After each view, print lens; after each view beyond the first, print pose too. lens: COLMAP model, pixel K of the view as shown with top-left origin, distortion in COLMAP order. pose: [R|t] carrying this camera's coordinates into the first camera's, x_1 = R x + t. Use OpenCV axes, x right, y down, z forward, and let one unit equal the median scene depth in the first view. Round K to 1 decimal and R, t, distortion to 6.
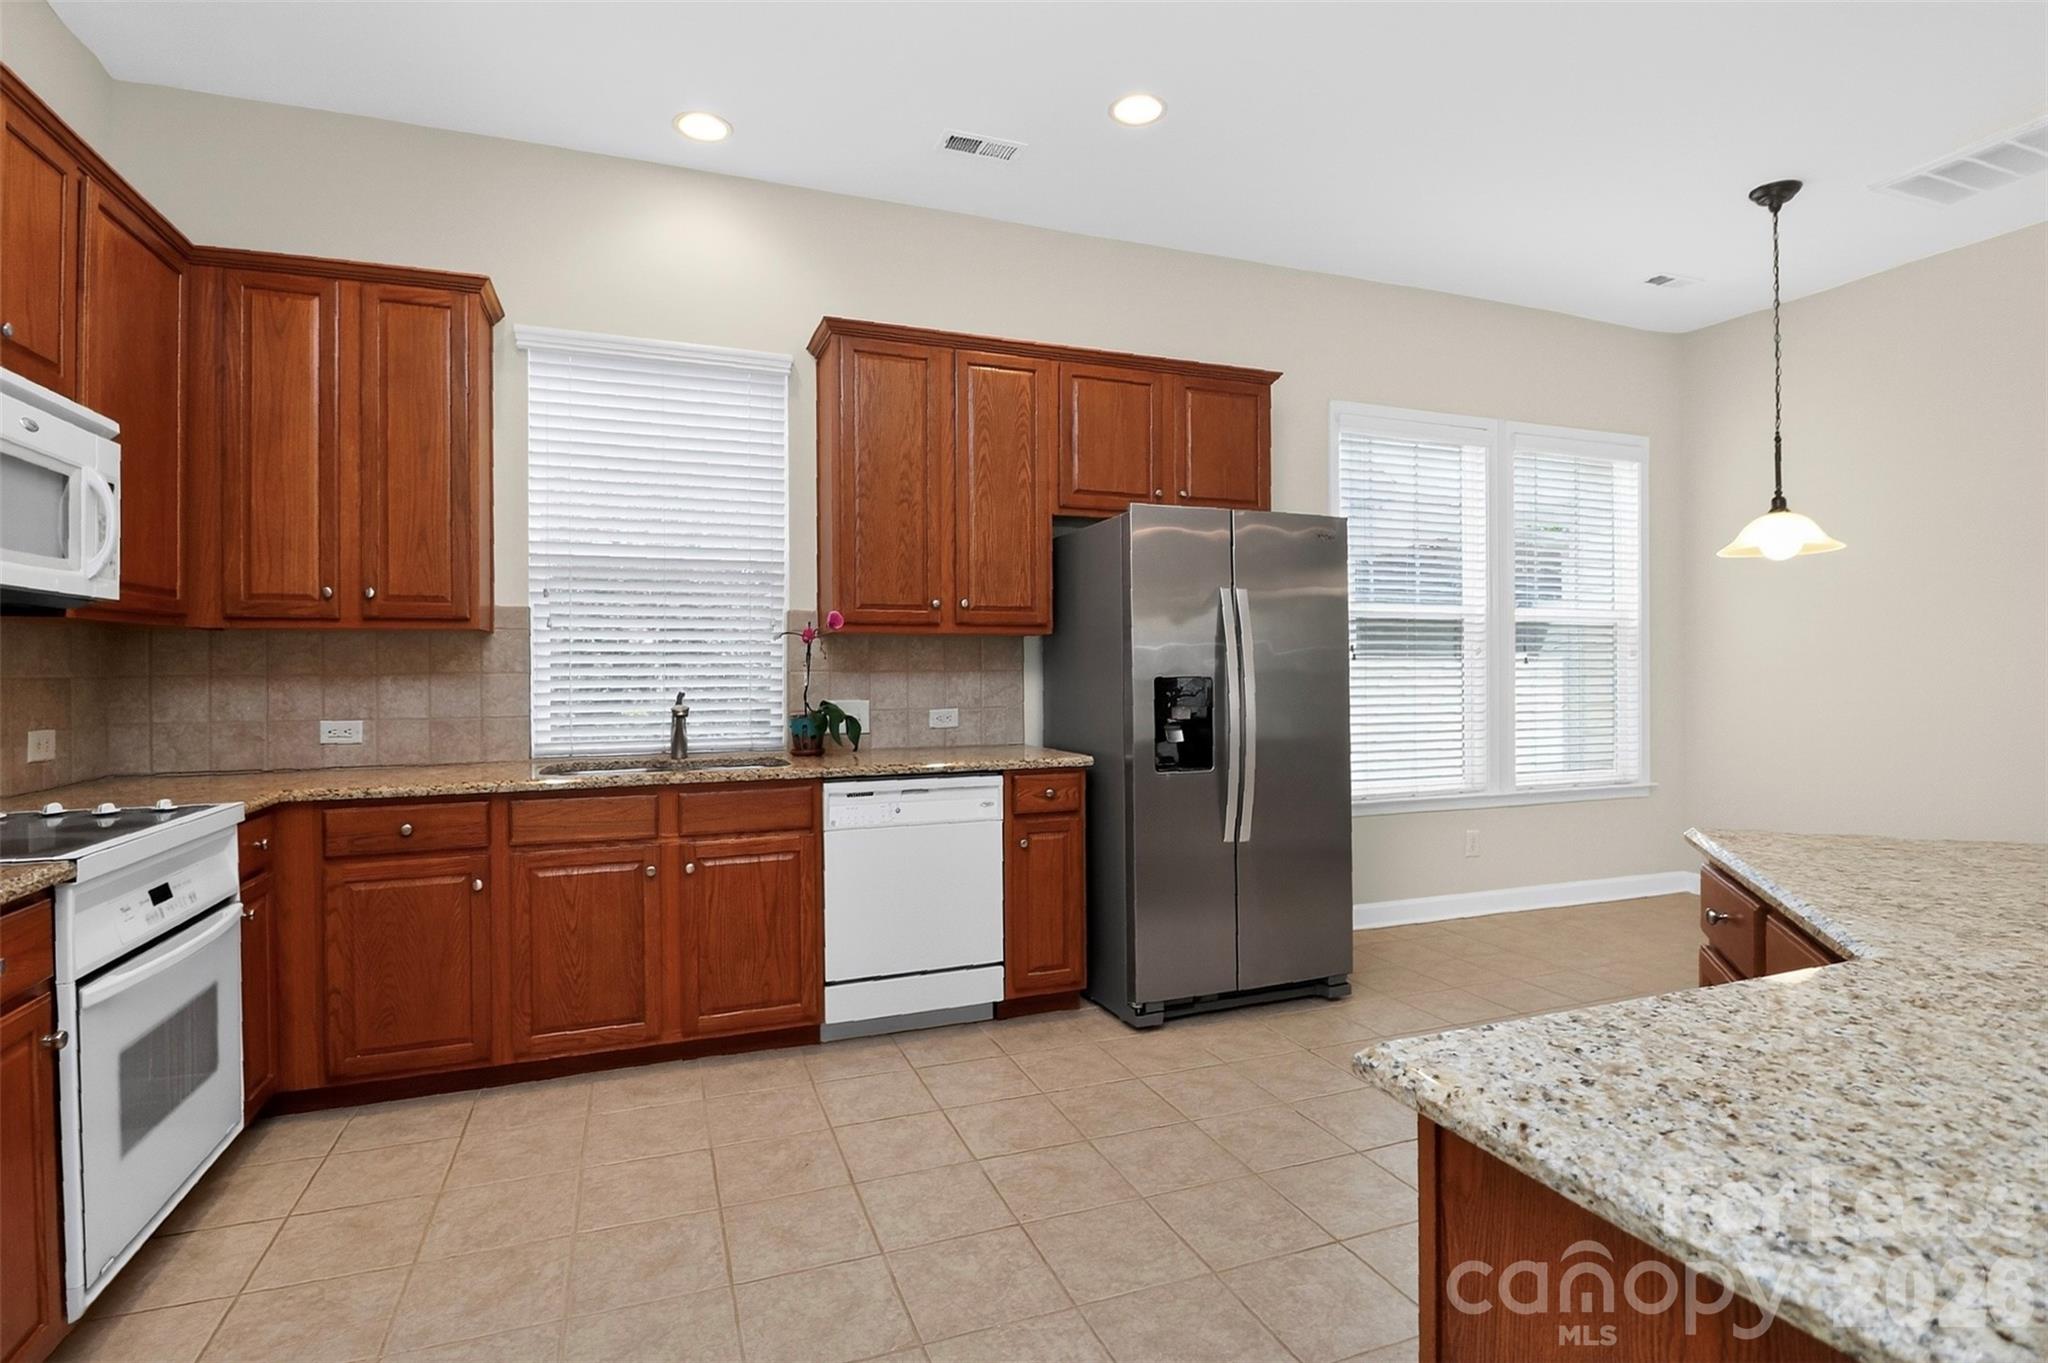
lens RADIAL K [[1006.6, 0, 1024.0], [0, 1006.6, 681.5], [0, 0, 1]] dist [-0.003078, -0.001412]
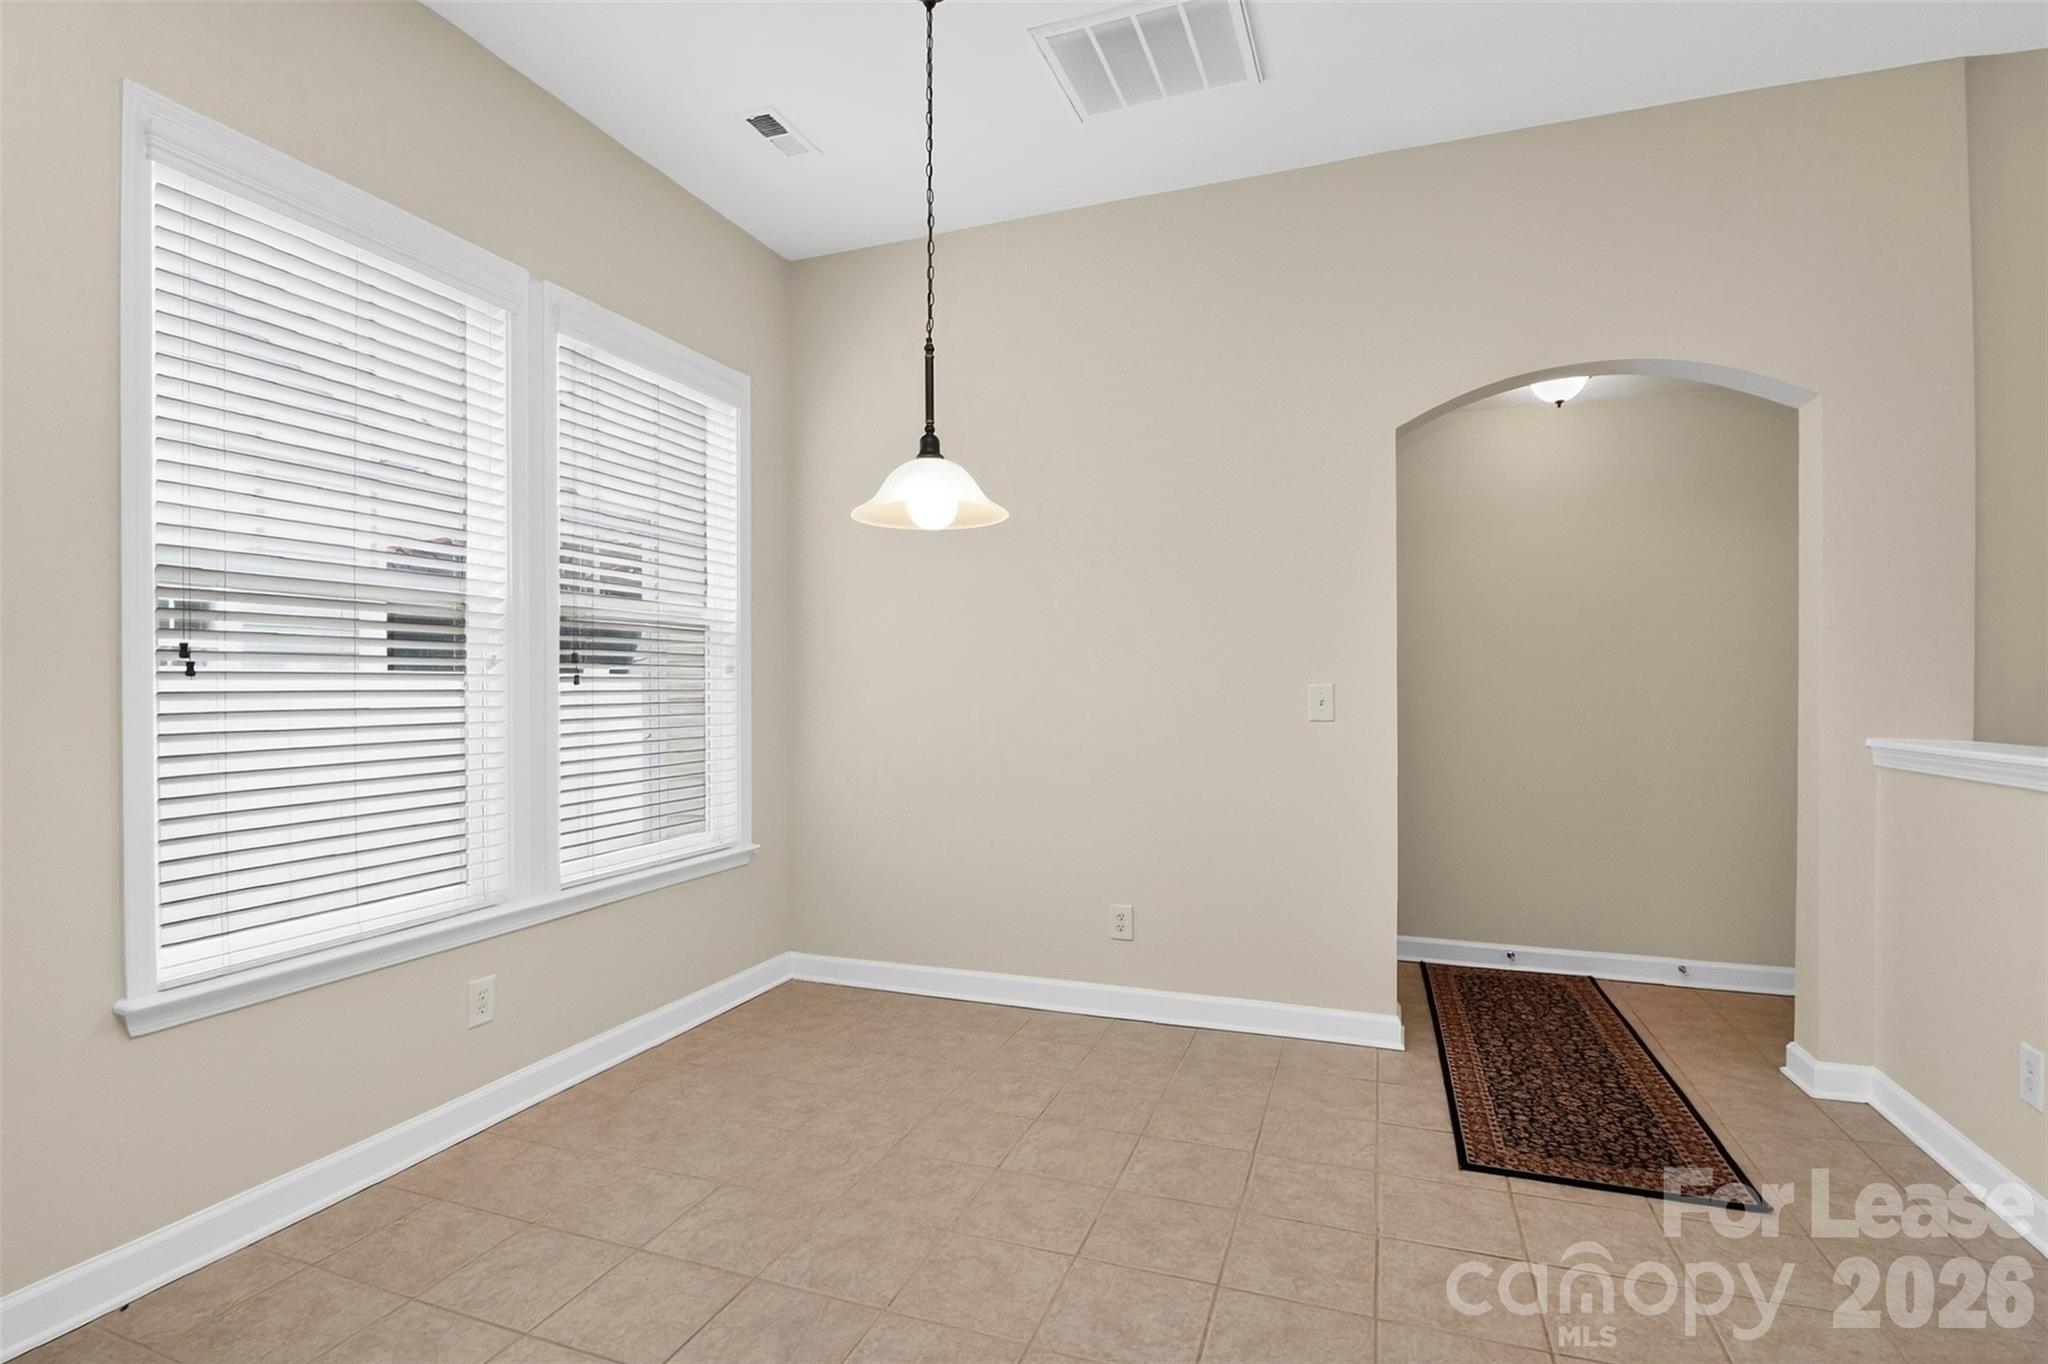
lens RADIAL K [[972.6, 0, 1019.5], [0, 972.6, 673.4], [0, 0, 1]] dist [-0.034923, -0.000743]
pose [[0.668712, 0.006514, 0.743493, 0.263335], [0.004347, 0.999910, -0.012671, -0.016508], [-0.743509, 0.011705, 0.668623, 0.439323]]
